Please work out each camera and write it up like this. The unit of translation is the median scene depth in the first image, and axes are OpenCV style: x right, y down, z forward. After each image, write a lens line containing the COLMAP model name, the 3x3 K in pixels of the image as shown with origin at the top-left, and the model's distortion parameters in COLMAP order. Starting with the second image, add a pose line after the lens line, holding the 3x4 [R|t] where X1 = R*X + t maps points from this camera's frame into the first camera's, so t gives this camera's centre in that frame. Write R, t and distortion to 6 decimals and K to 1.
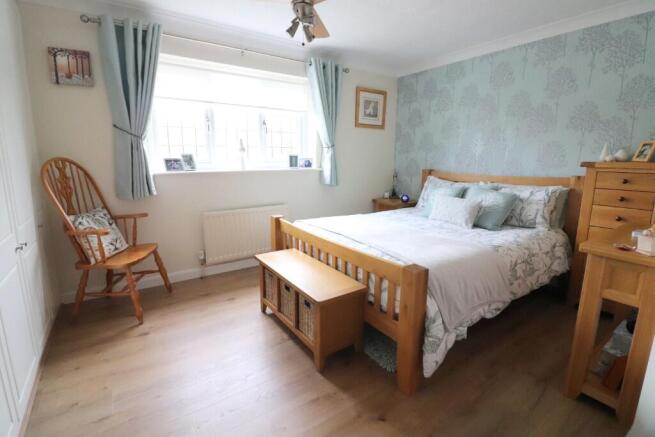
lens RADIAL K [[309.6, 0, 327.5], [0, 309.6, 218.5], [0, 0, 1]] dist [-0.016565, -0.000520]
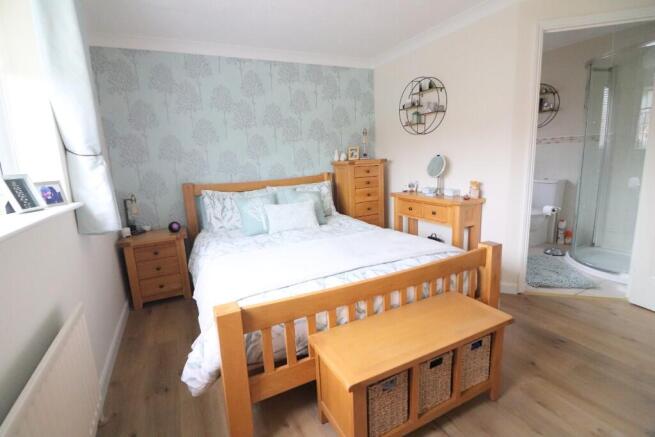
lens RADIAL K [[296.5, 0, 327.5], [0, 296.5, 218.5], [0, 0, 1]] dist [-0.003007, -0.000183]
pose [[0.166236, -0.210954, 0.963257, -0.441337], [0.243959, 0.955280, 0.167105, -0.137659], [-0.955432, 0.207216, 0.210266, 0.635835]]
